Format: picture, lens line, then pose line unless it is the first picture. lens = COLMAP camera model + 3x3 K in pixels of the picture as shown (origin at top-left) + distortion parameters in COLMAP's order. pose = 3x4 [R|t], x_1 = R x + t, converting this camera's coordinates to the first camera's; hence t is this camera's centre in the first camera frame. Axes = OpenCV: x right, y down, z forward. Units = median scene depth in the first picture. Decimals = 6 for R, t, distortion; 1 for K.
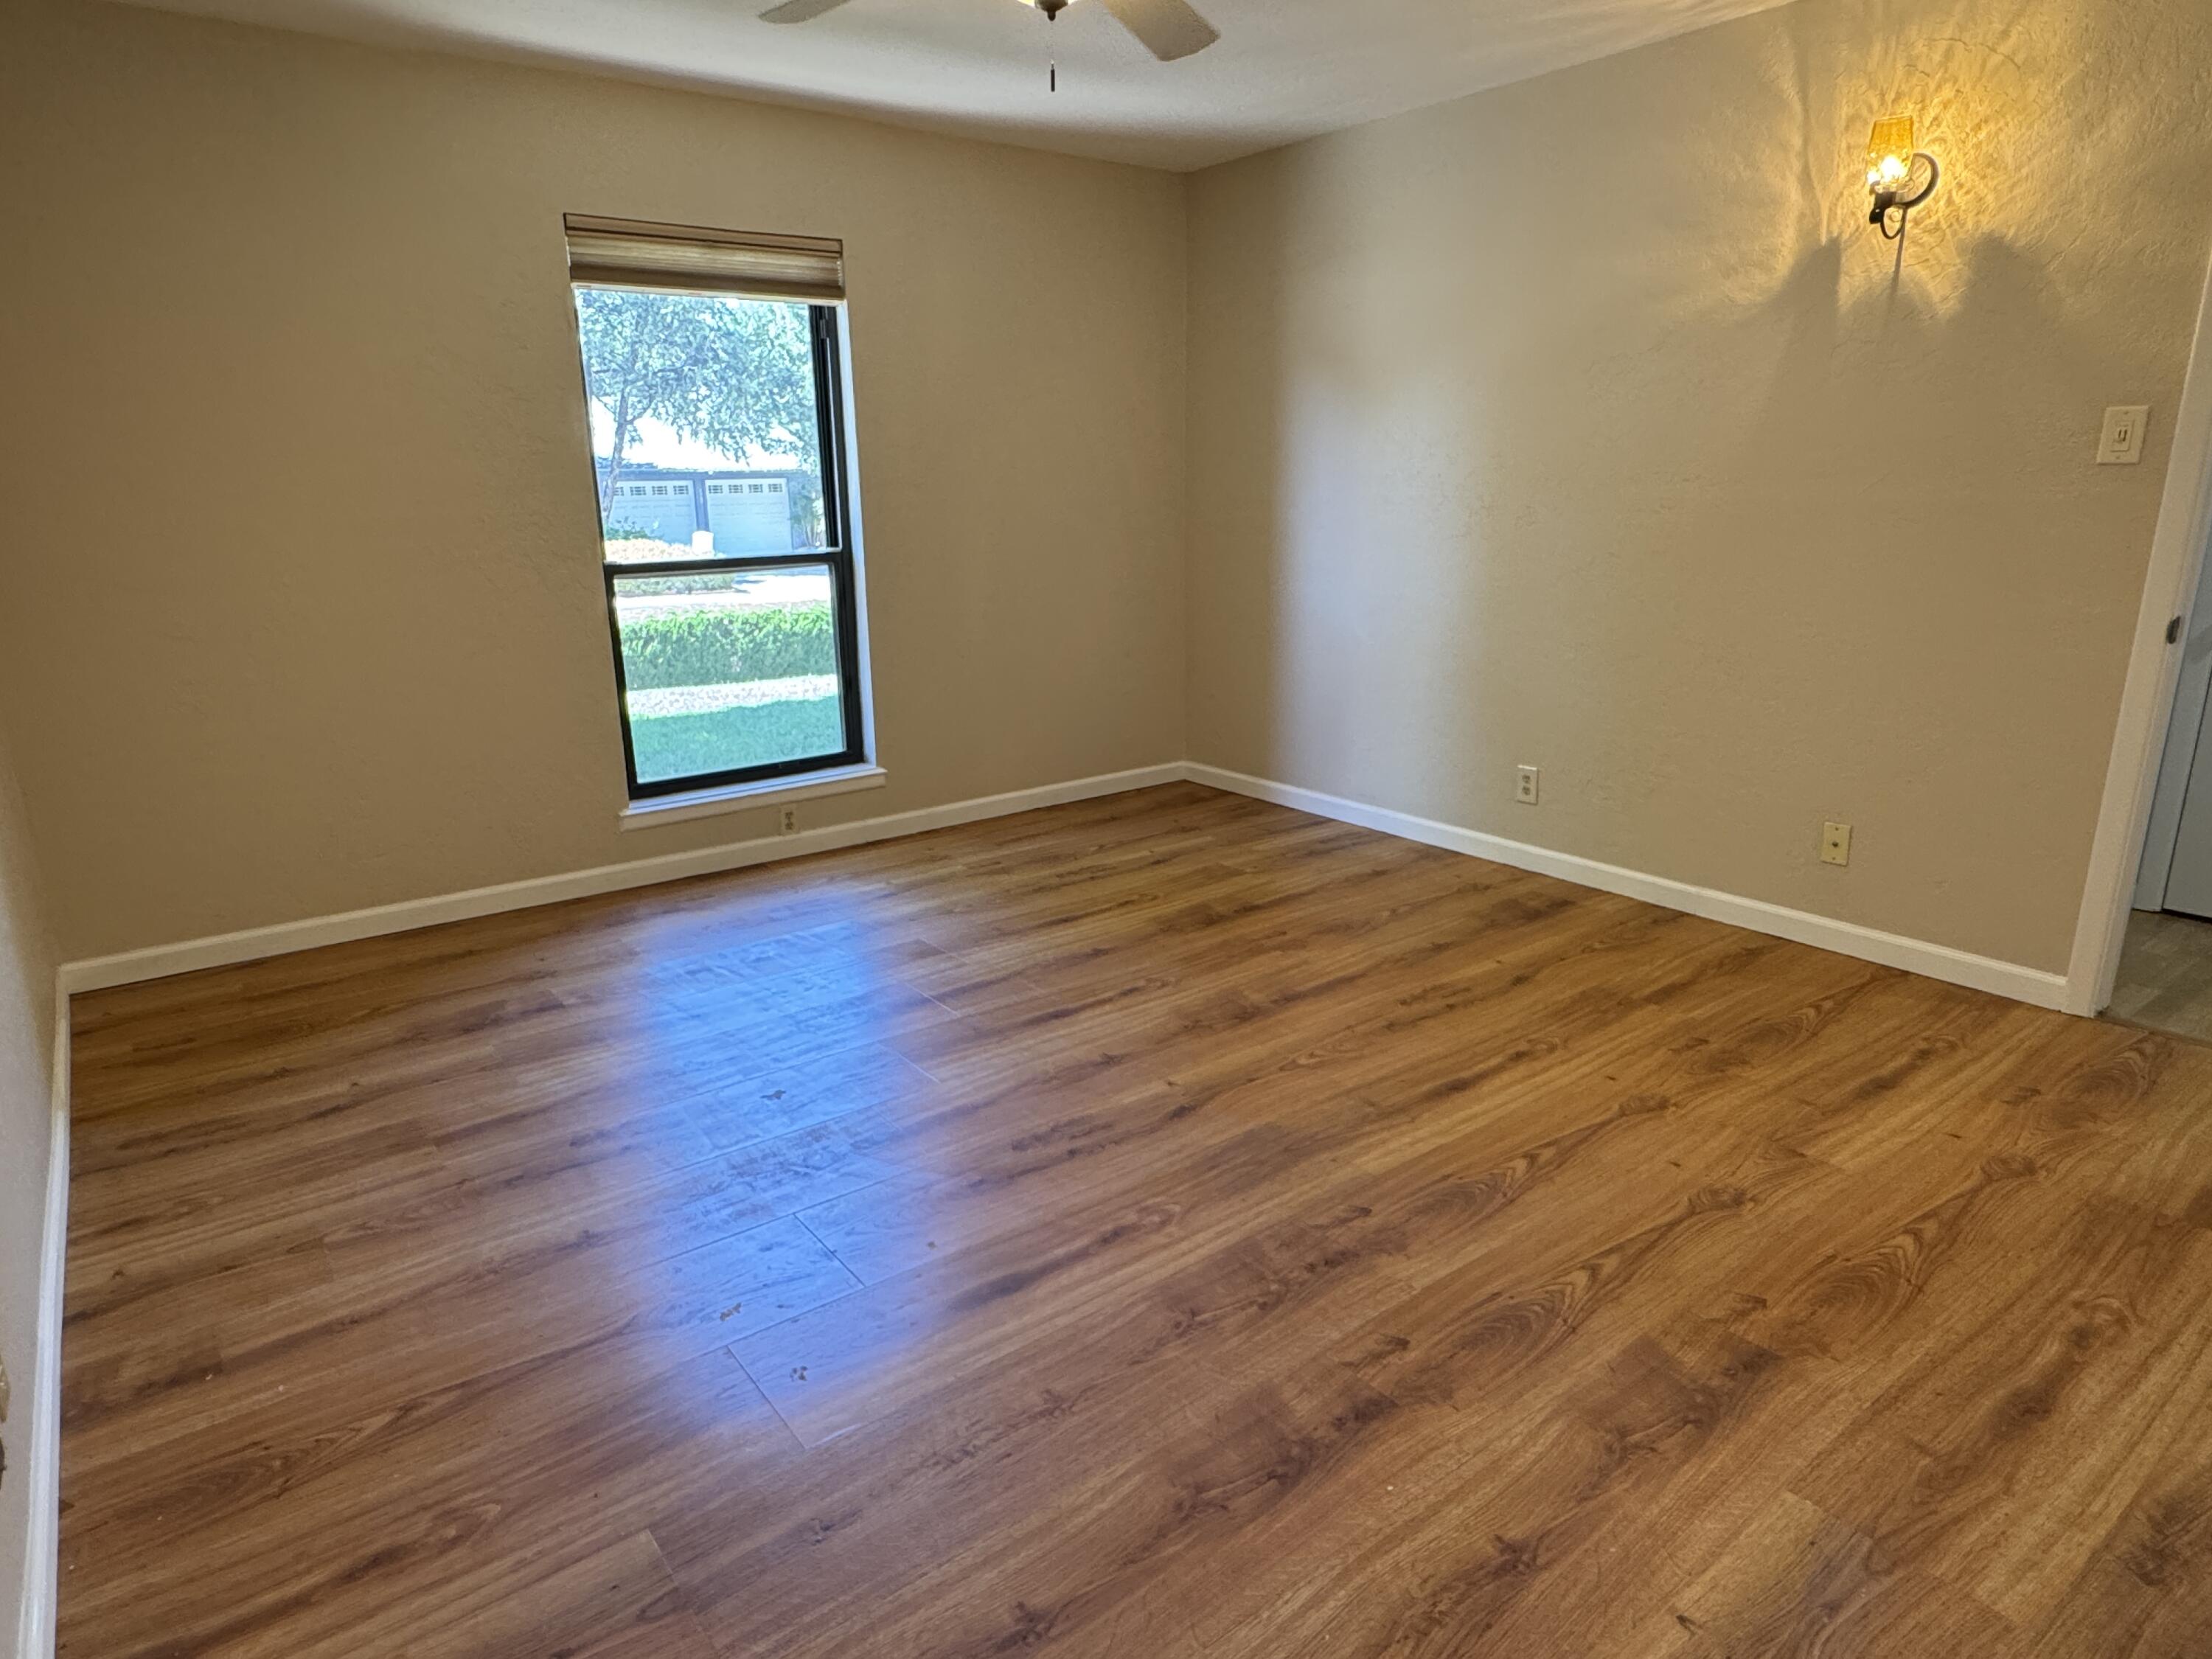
lens RADIAL K [[1299.5, 0, 1089.1], [0, 1299.5, 834.8], [0, 0, 1]] dist [-0.001217, 0.001450]
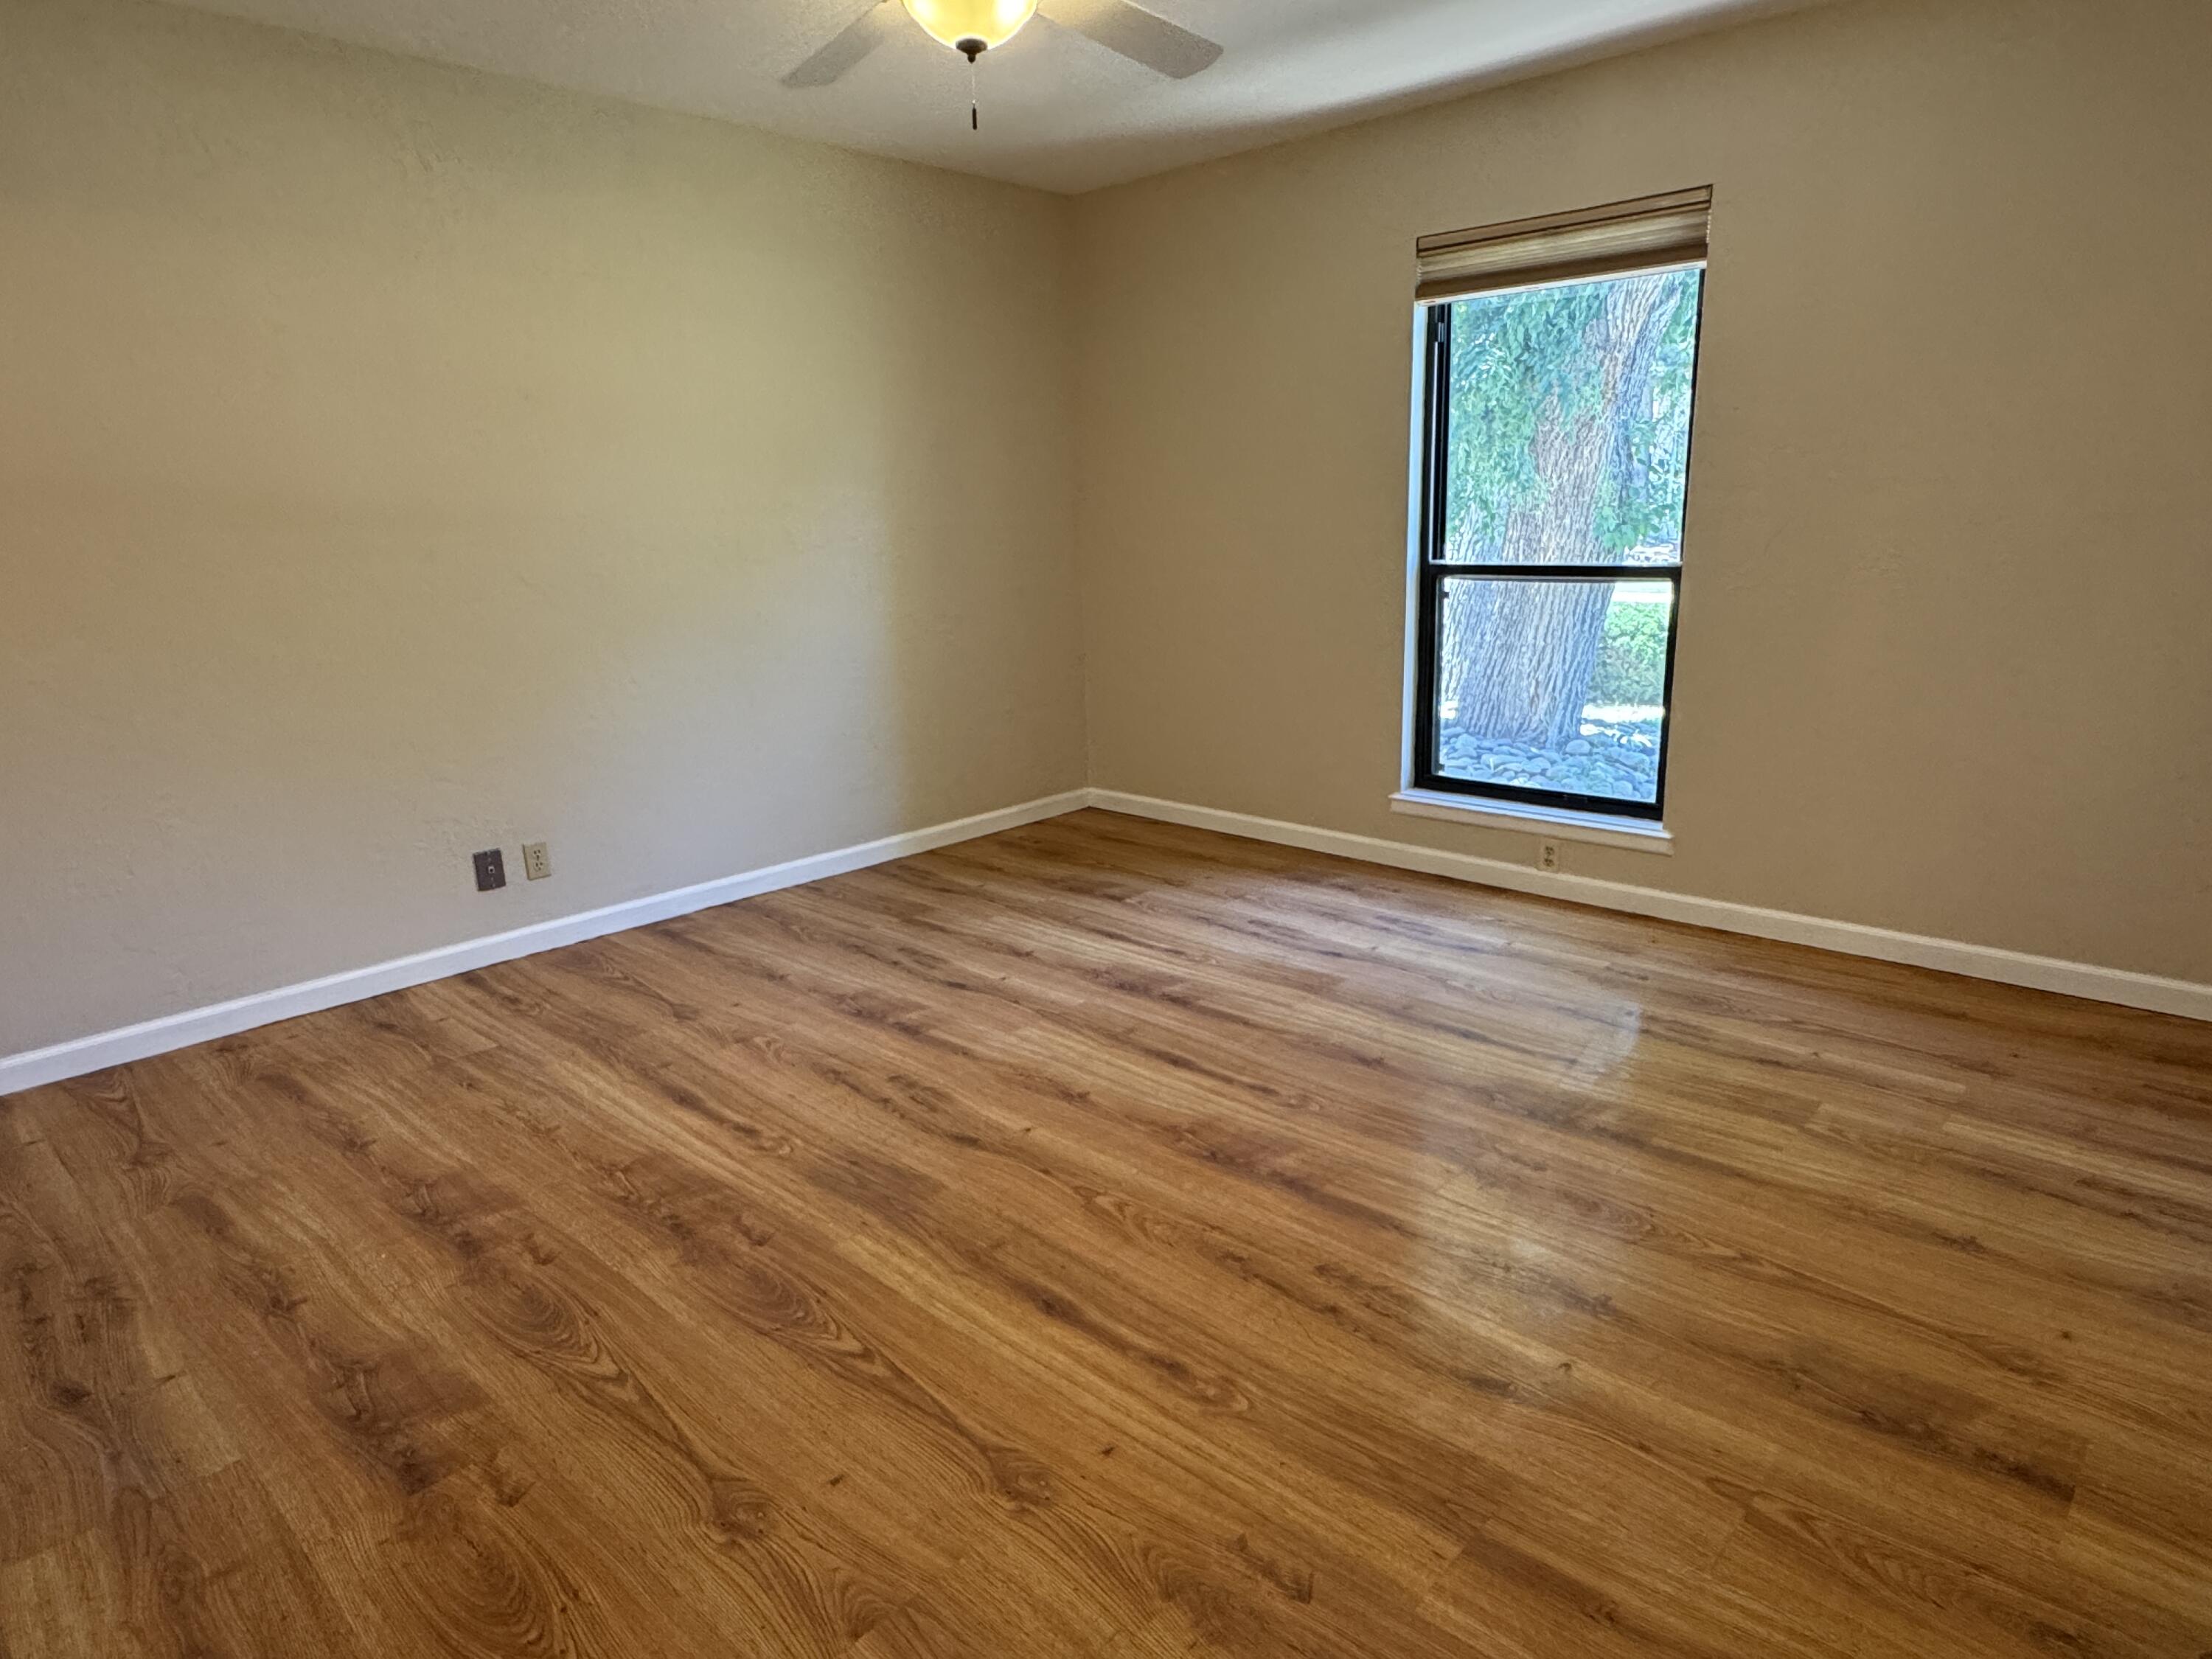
lens RADIAL K [[1299.5, 0, 1106.3], [0, 1299.5, 828.6], [0, 0, 1]] dist [-0.001217, 0.001450]
pose [[0.172331, 0.250488, -0.952658, 0.830623], [-0.239337, 0.948793, 0.206176, -0.205241], [0.955521, 0.192476, 0.223458, 0.717278]]
